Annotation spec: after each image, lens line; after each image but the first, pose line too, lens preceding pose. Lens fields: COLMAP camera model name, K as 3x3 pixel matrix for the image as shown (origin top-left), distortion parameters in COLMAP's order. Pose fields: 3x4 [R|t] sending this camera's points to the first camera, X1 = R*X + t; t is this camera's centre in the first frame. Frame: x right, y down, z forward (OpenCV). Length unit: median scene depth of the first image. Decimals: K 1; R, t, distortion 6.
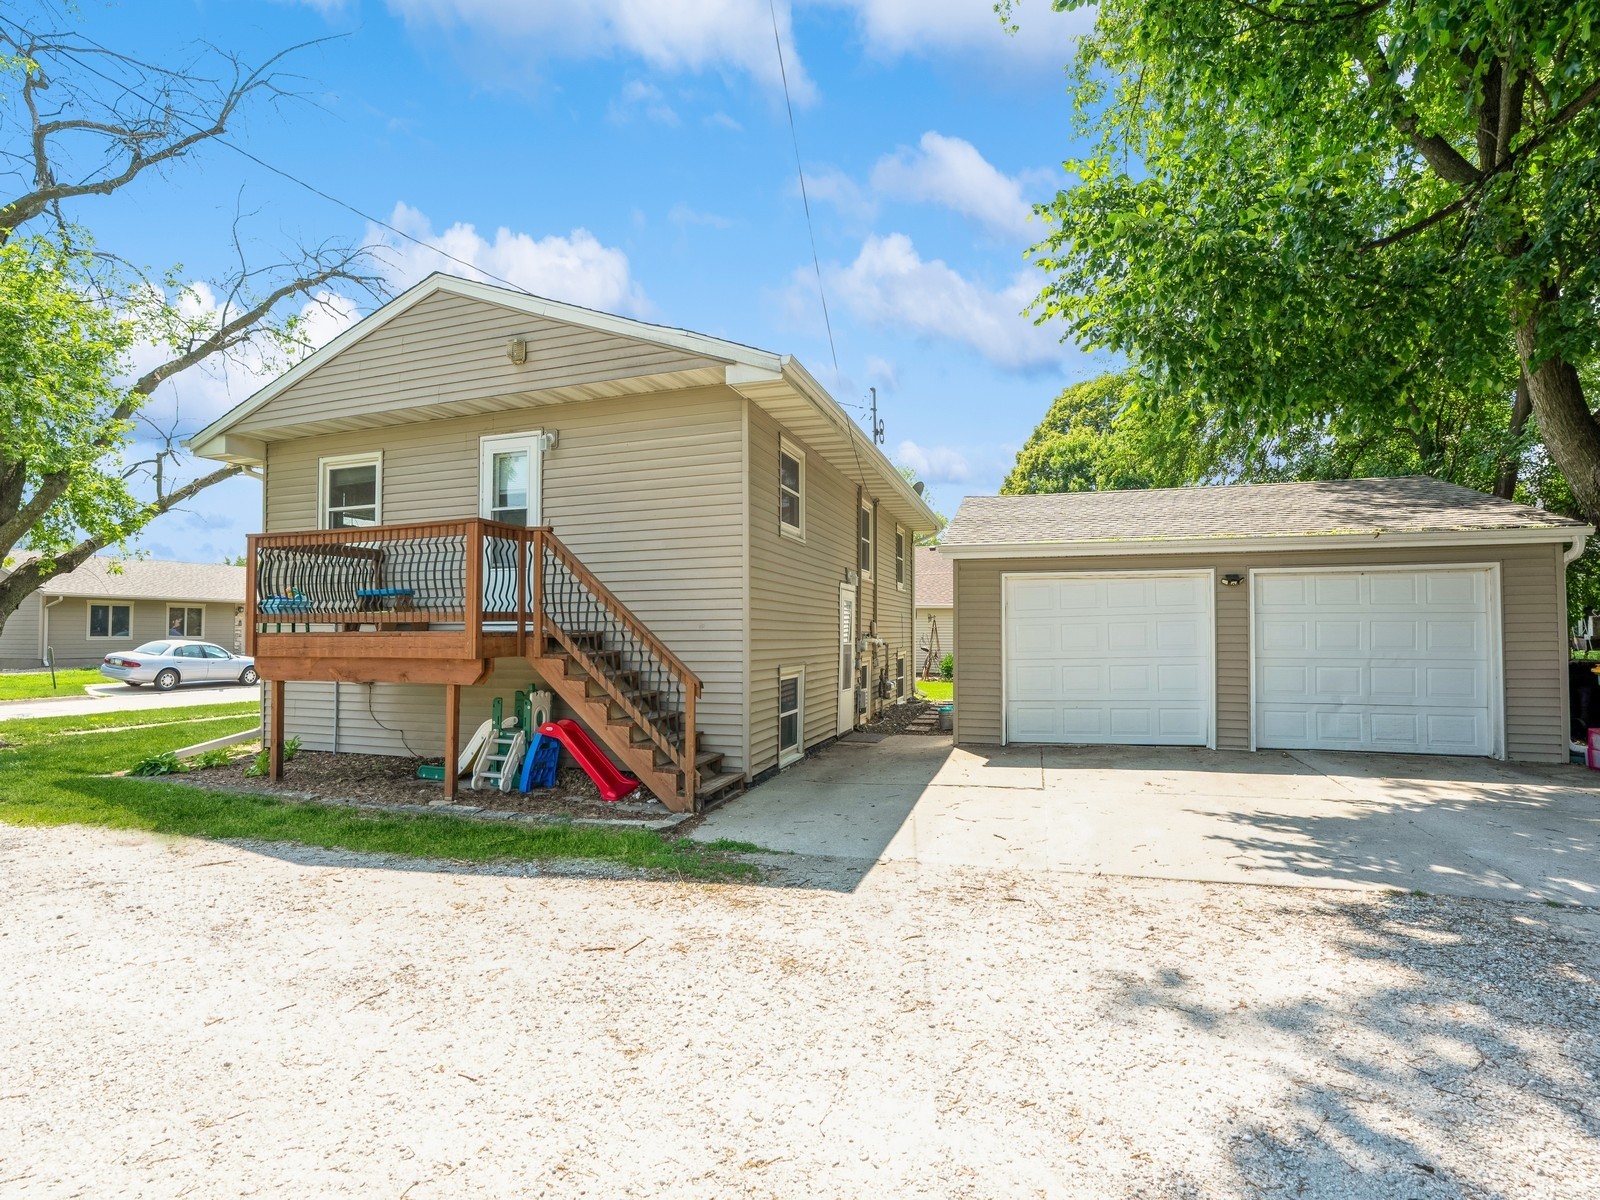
lens RADIAL K [[748.8, 0, 802.4], [0, 748.8, 622.4], [0, 0, 1]] dist [-0.045039, -0.000011]
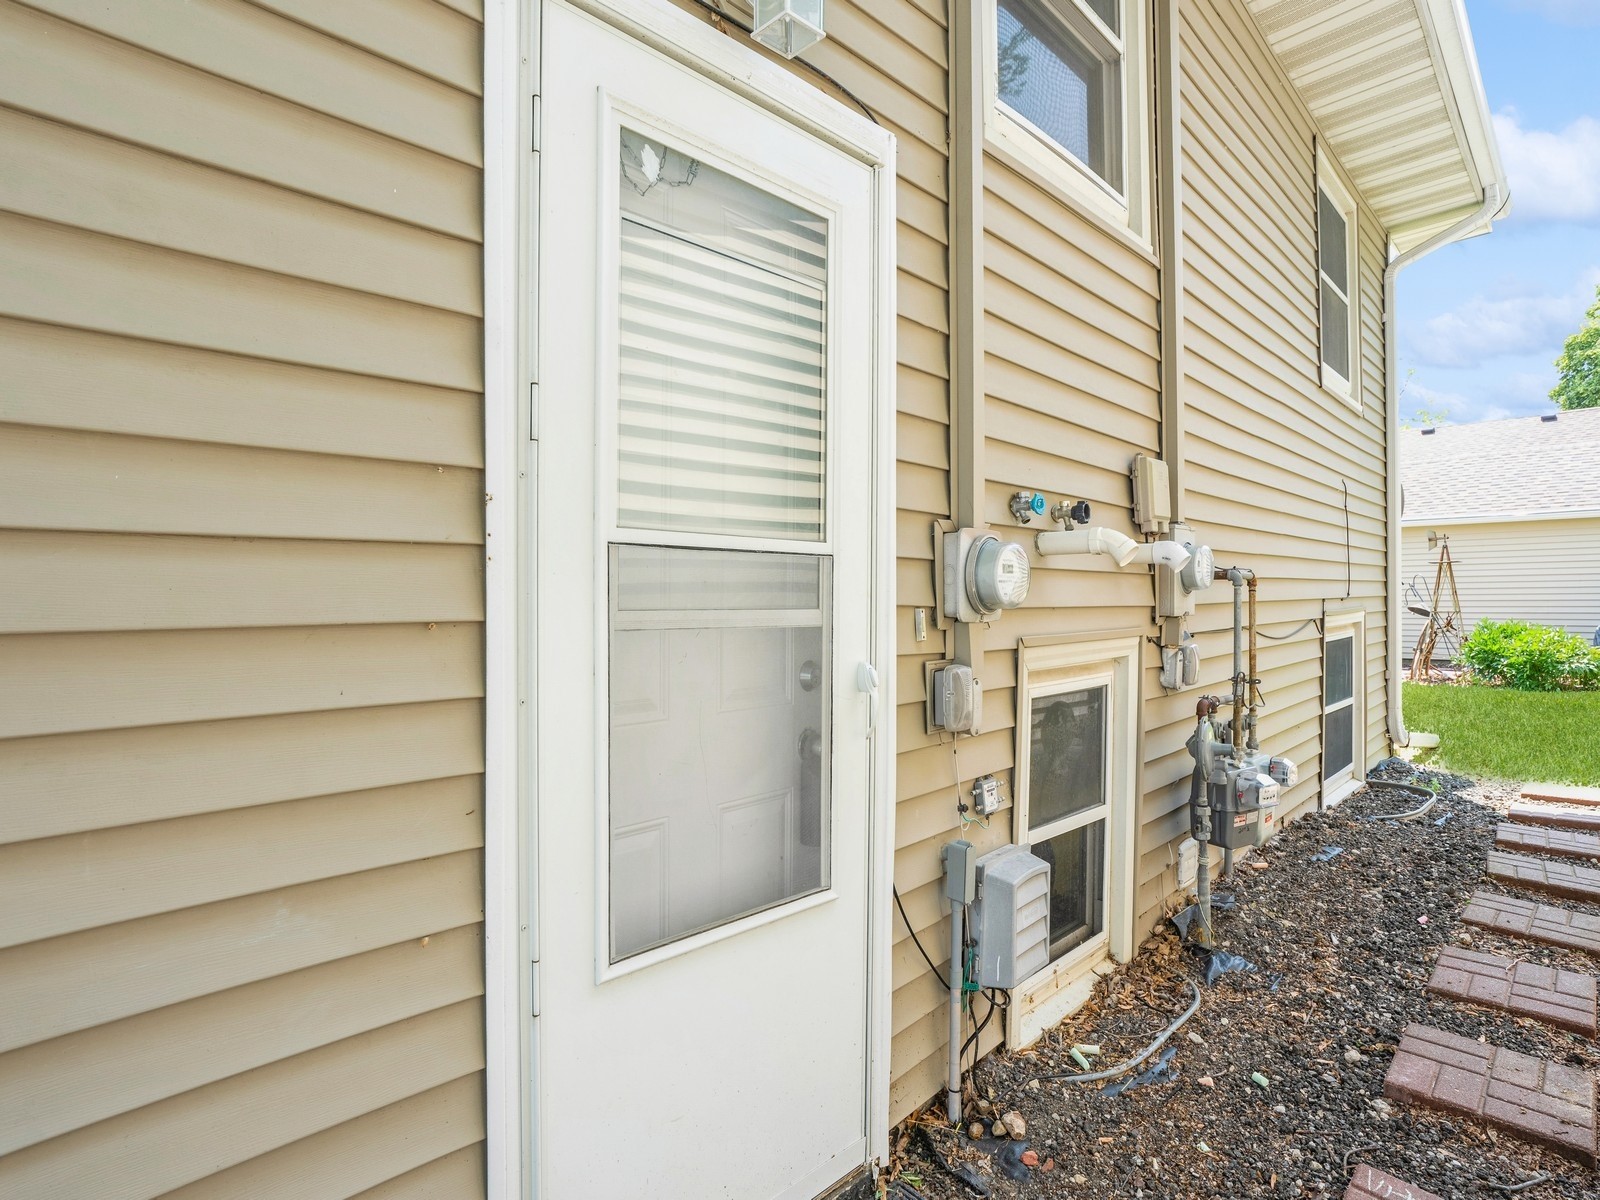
lens RADIAL K [[813.9, 0, 833.9], [0, 813.9, 594.3], [0, 0, 1]] dist [-0.026592, 0.000661]
pose [[0.897698, -0.006160, -0.440567, 0.139788], [0.012861, 0.999843, 0.012226, 0.038652], [0.440423, -0.016641, 0.897636, 0.959778]]
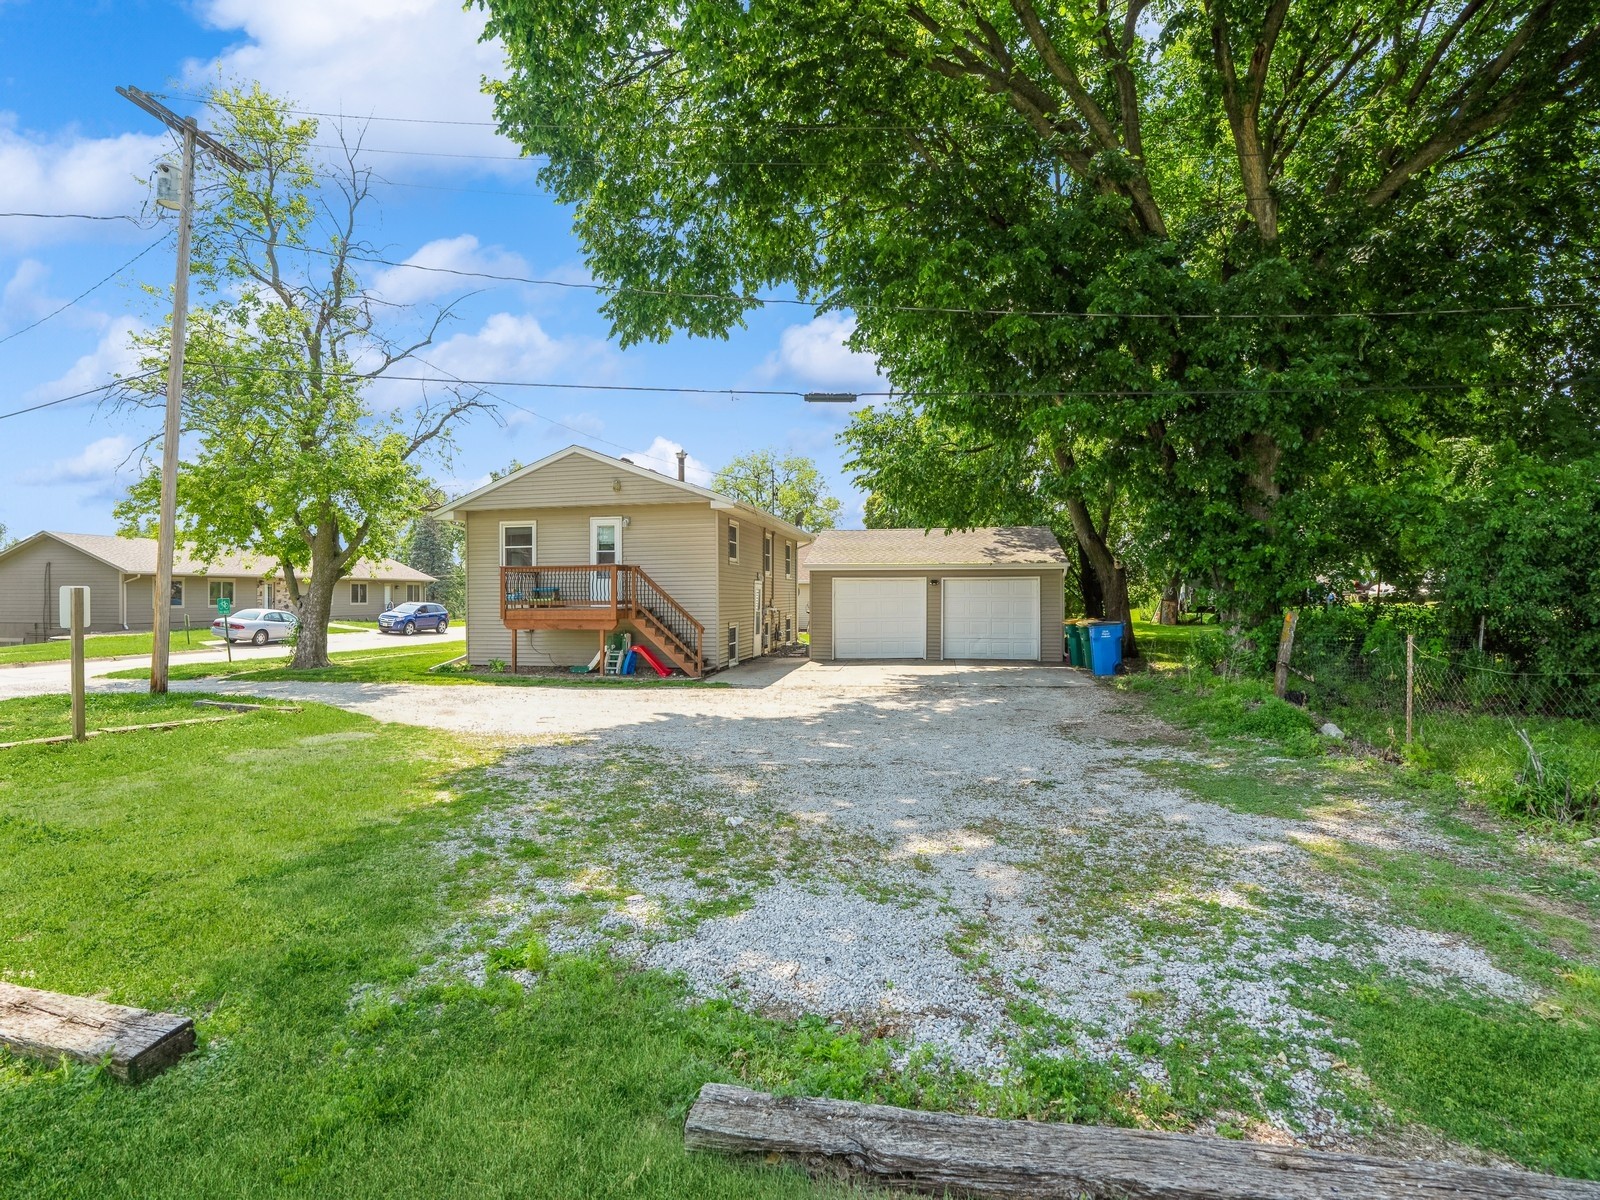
lens RADIAL K [[794.1, 0, 792.0], [0, 794.1, 607.3], [0, 0, 1]] dist [-0.002096, 0.000027]
pose [[0.993796, -0.002758, 0.111187, -0.091065], [-0.000718, 0.999513, 0.031207, -0.051455], [-0.111218, -0.031094, 0.993309, -1.180735]]
